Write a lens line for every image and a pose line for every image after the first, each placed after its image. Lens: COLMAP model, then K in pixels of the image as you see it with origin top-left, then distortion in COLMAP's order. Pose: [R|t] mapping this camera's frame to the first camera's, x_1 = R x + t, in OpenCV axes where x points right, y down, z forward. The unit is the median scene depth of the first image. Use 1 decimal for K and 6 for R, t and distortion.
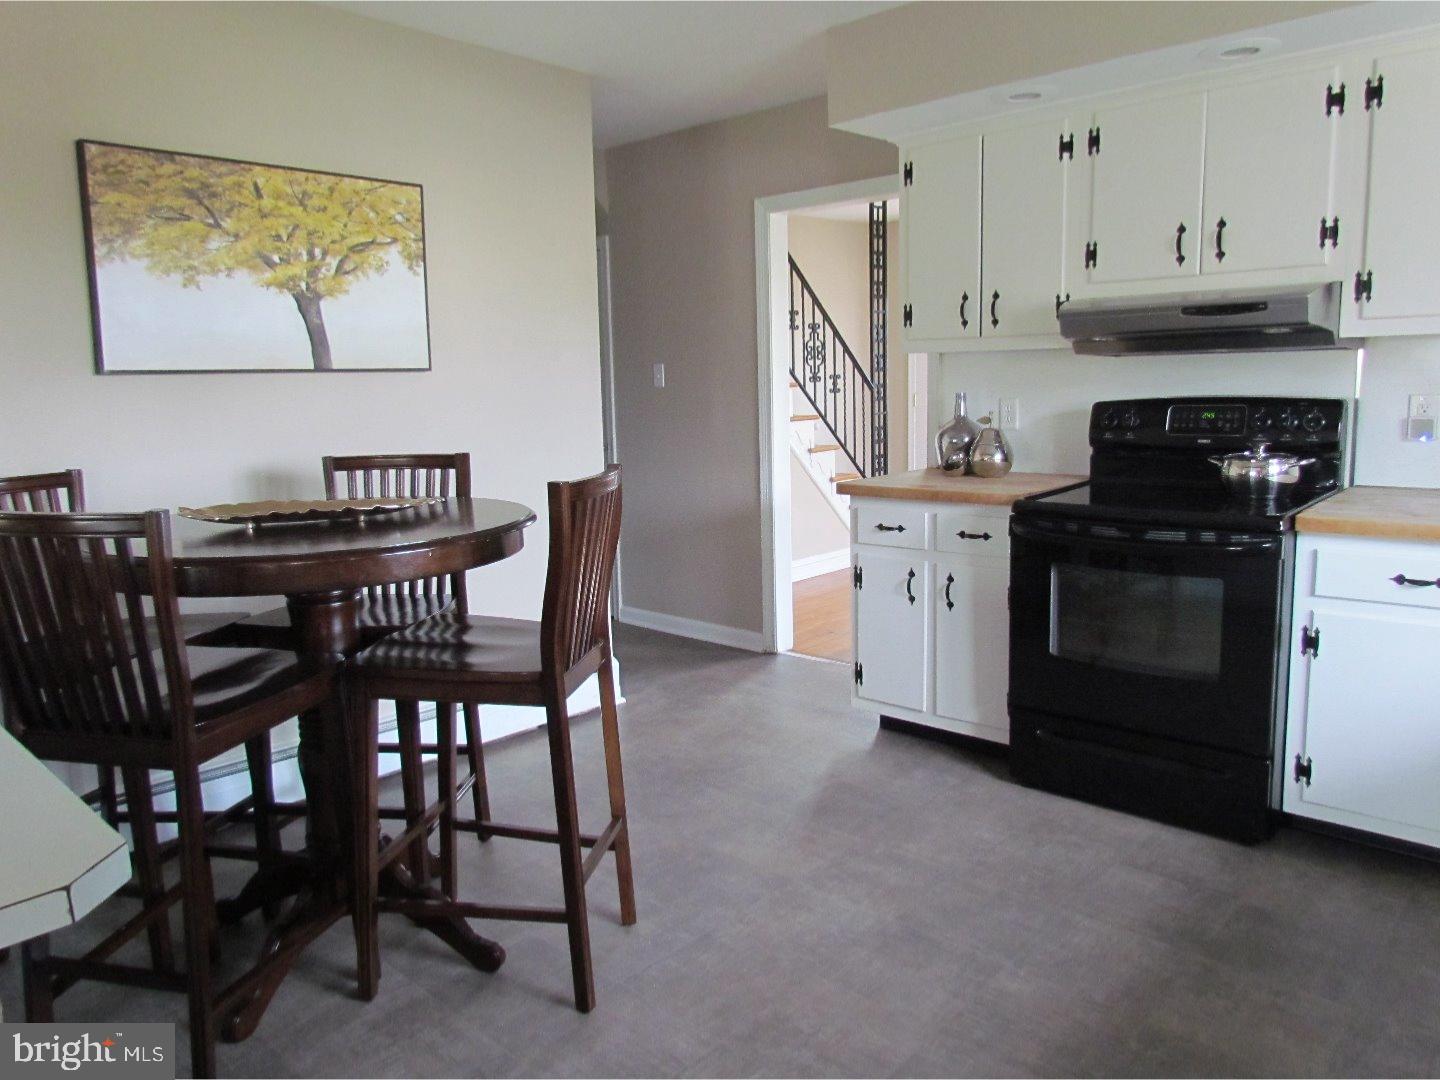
lens RADIAL K [[1044.5, 0, 717.7], [0, 1044.5, 539.0], [0, 0, 1]] dist [-0.012006, -0.003668]
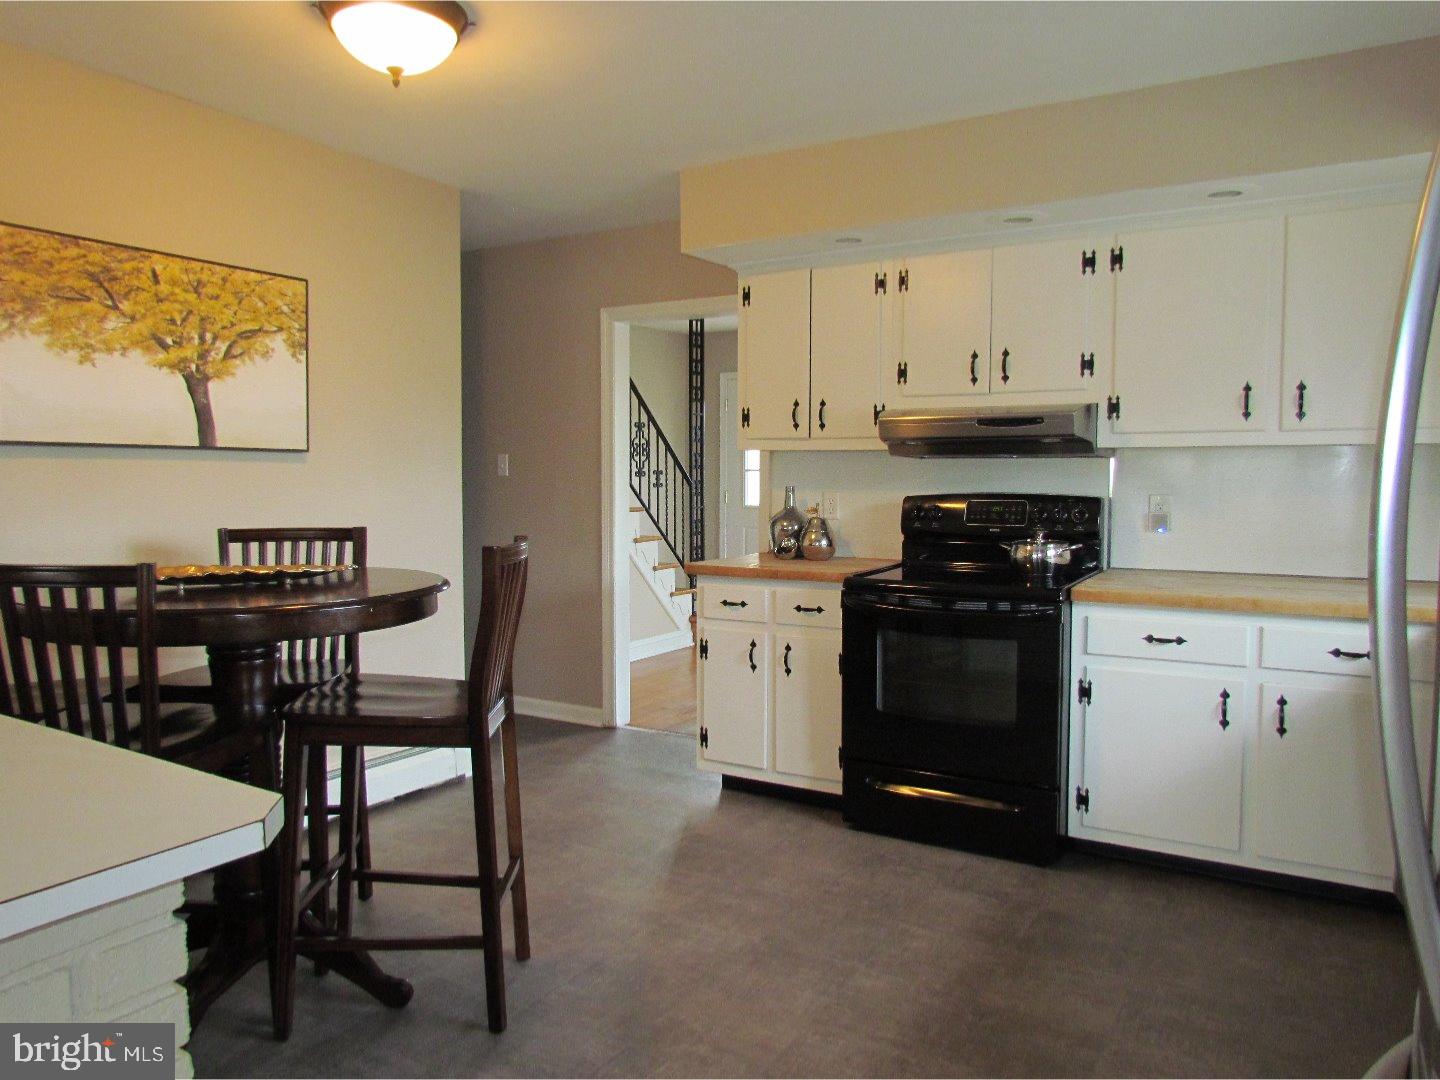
lens RADIAL K [[1044.5, 0, 716.3], [0, 1044.5, 542.6], [0, 0, 1]] dist [-0.012006, -0.003668]
pose [[0.980026, 0.014500, 0.198339, -0.093692], [0.003520, 0.995917, -0.090200, 0.030554], [-0.198837, 0.089097, 0.975974, -0.117871]]
